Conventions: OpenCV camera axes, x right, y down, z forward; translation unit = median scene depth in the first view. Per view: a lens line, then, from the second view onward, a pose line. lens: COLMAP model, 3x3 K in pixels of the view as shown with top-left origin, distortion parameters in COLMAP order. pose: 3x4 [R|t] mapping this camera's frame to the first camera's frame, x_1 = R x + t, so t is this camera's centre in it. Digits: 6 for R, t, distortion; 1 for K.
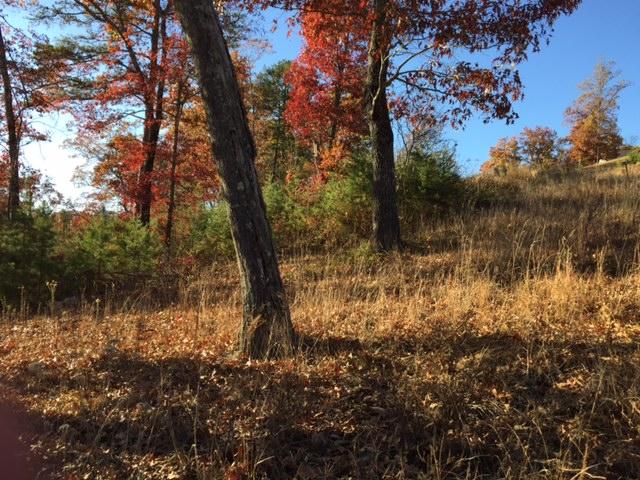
lens RADIAL K [[628.2, 0, 321.8], [0, 628.2, 245.5], [0, 0, 1]] dist [0.109640, -0.190412]
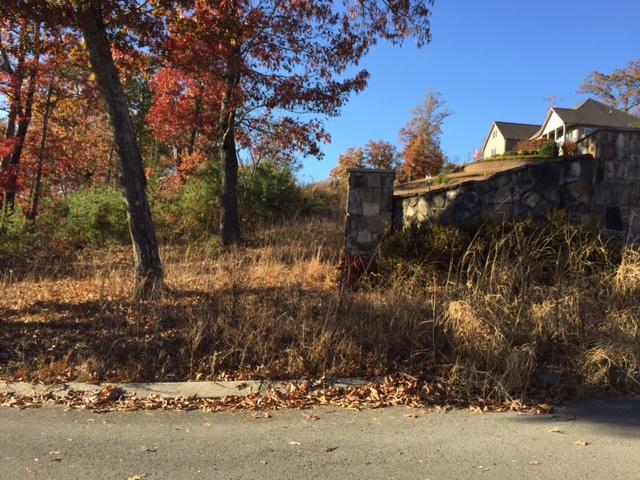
lens RADIAL K [[628.2, 0, 351.0], [0, 628.2, 237.3], [0, 0, 1]] dist [0.109640, -0.190412]
pose [[0.962179, 0.044811, 0.268706, -0.007309], [-0.043135, 0.998995, -0.012143, -0.001199], [-0.268980, 0.000093, 0.963146, -0.222975]]
